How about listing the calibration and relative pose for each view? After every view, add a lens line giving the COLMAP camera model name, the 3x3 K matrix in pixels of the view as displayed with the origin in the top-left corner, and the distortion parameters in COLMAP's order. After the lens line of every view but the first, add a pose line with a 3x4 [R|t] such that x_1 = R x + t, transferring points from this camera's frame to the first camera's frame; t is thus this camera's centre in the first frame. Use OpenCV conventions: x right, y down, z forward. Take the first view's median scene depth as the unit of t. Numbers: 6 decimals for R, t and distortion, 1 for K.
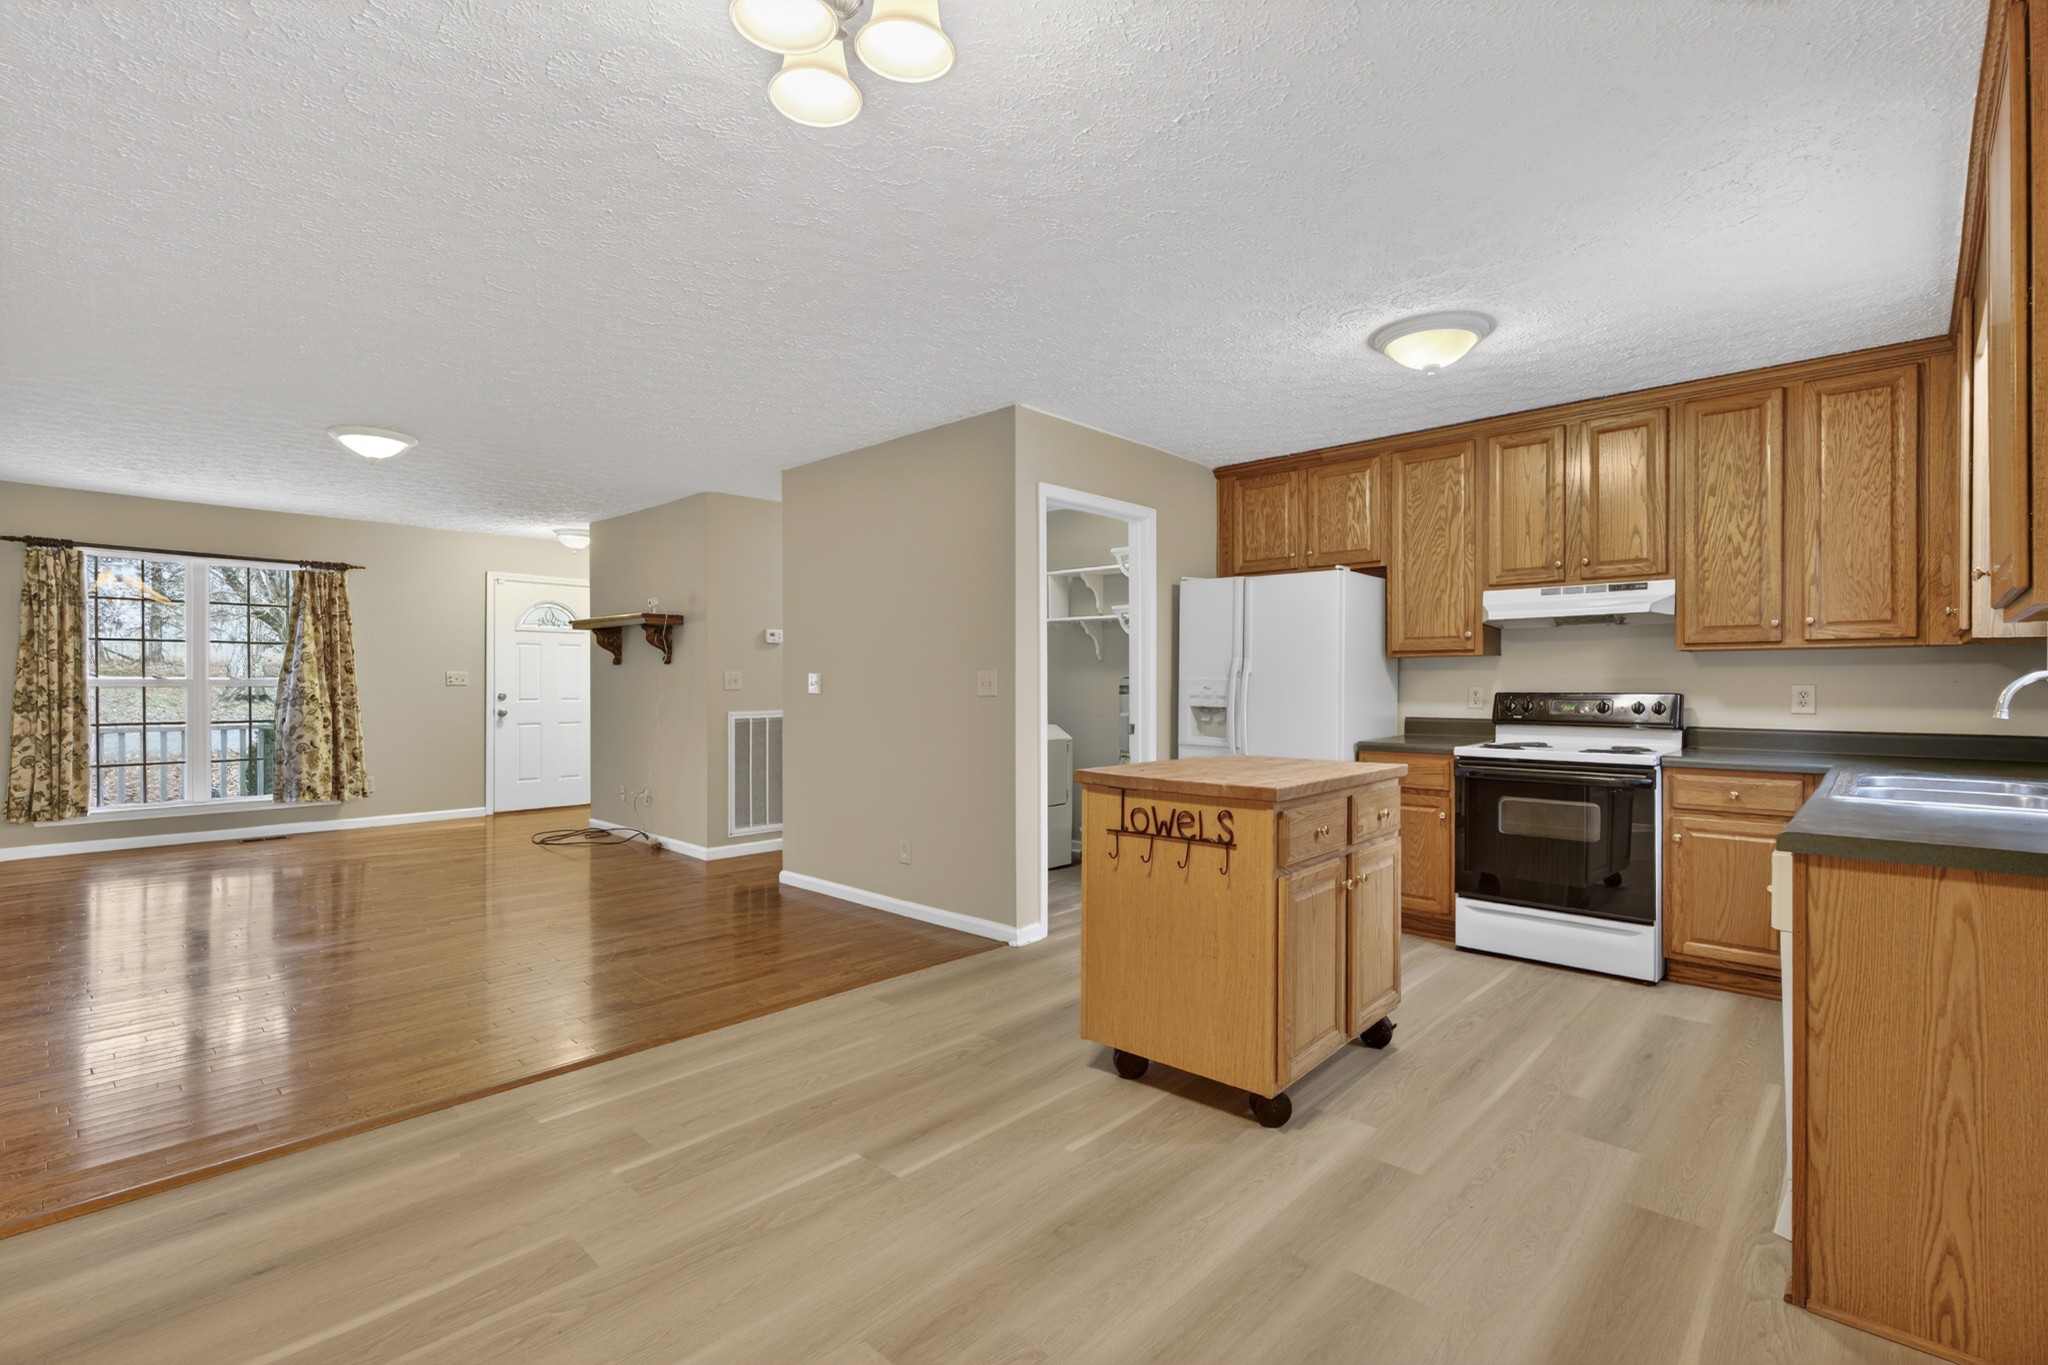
lens RADIAL K [[922.5, 0, 1024.0], [0, 922.5, 682.5], [0, 0, 1]] dist [-0.002202, -0.001345]
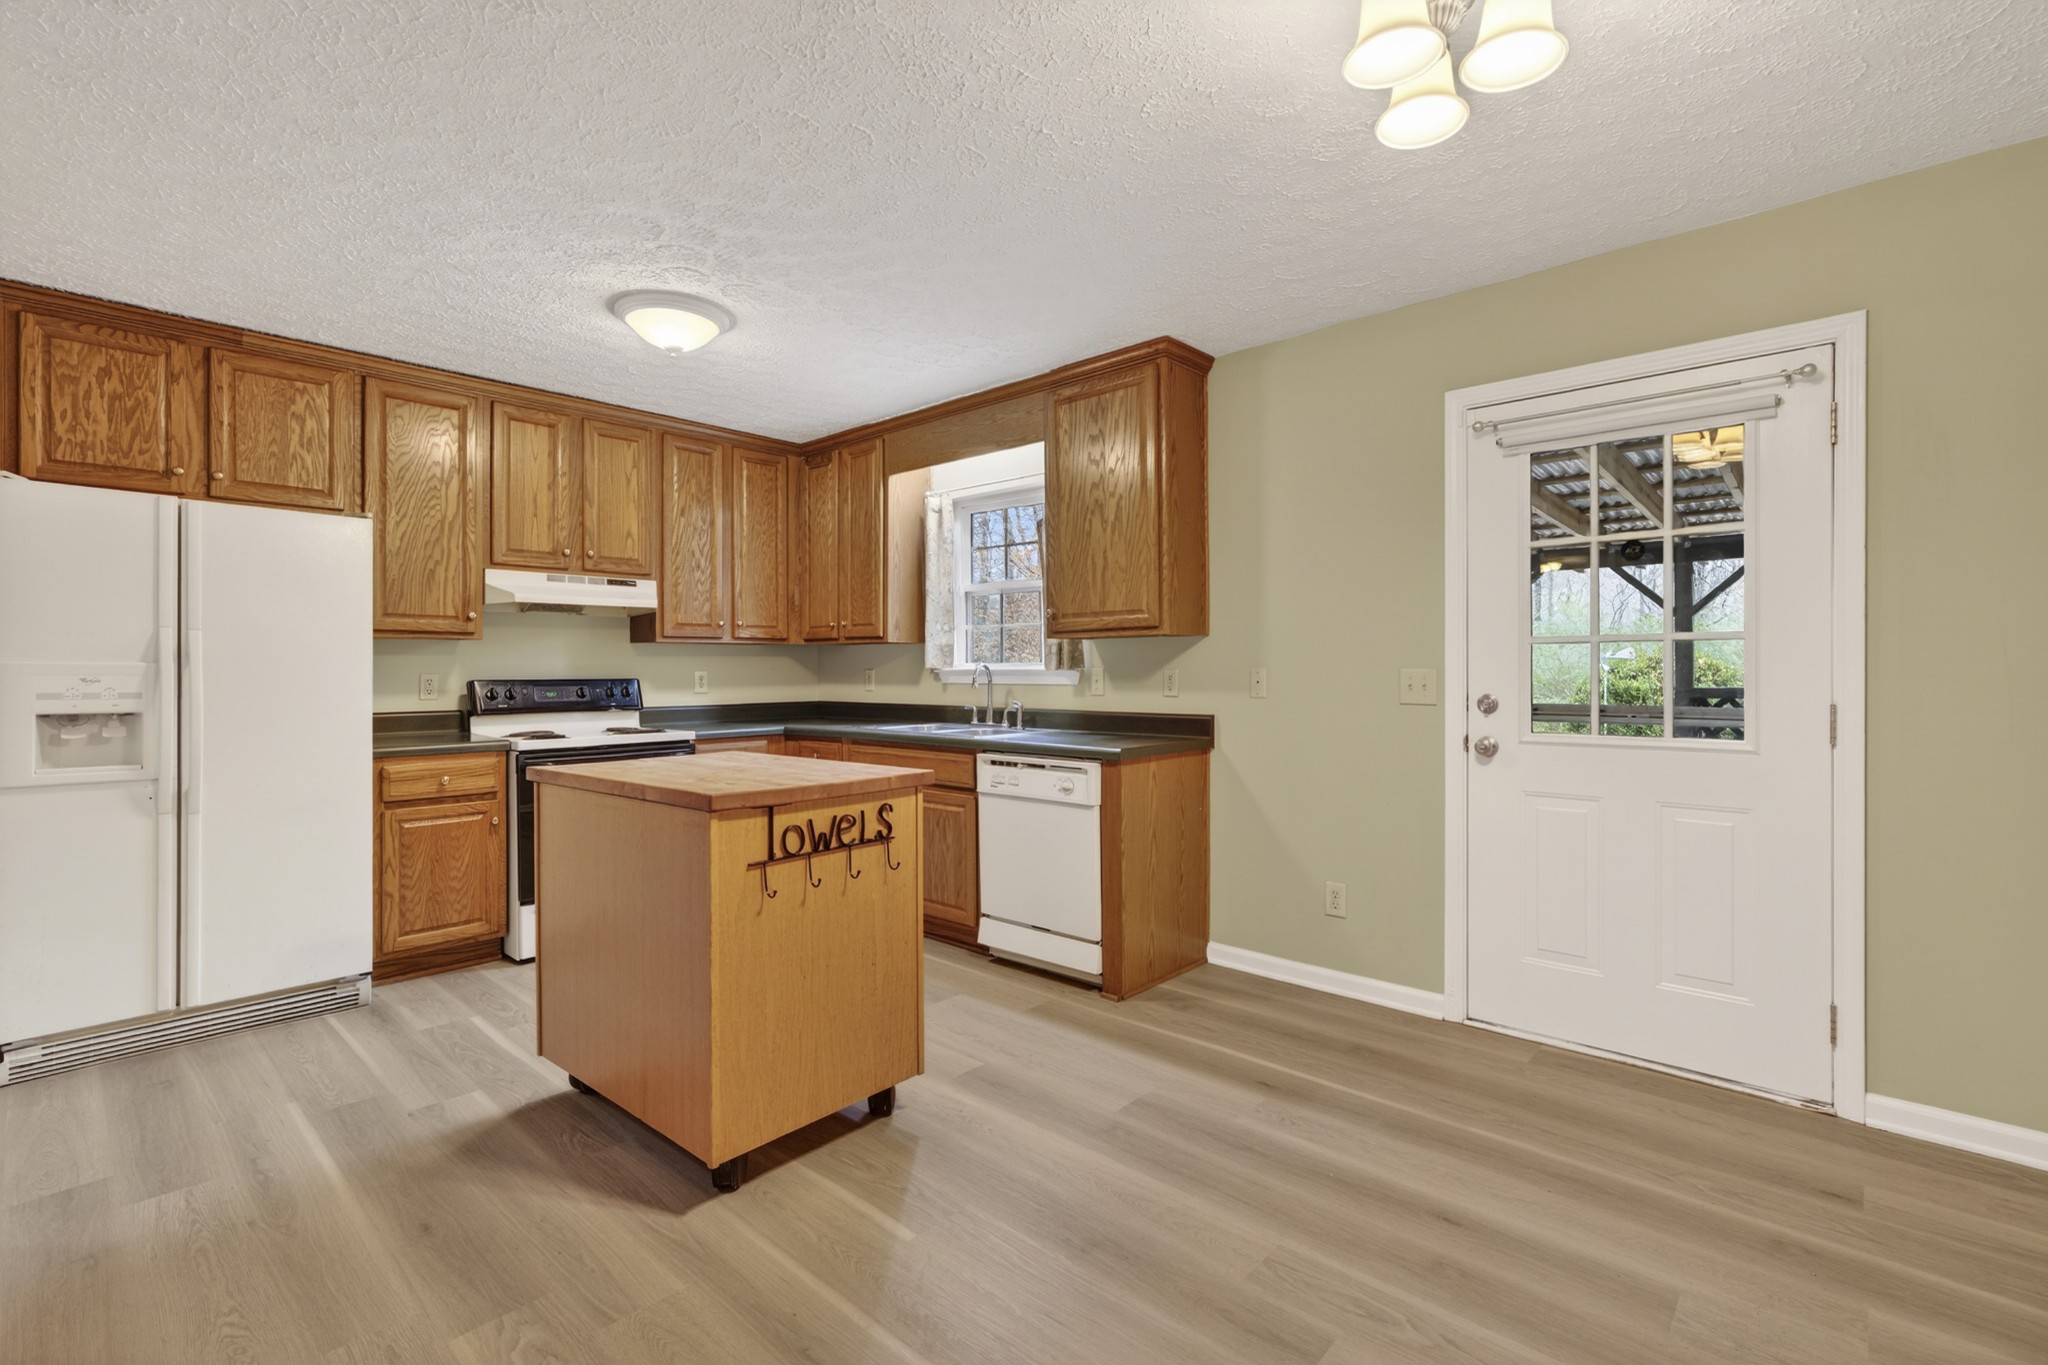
lens RADIAL K [[911.3, 0, 1020.8], [0, 911.3, 673.2], [0, 0, 1]] dist [0.000142, 0.000387]
pose [[-0.006994, -0.005506, 0.999960, -1.145108], [0.001482, 0.999984, 0.005516, -0.001723], [-0.999974, 0.001521, -0.006986, 1.369023]]
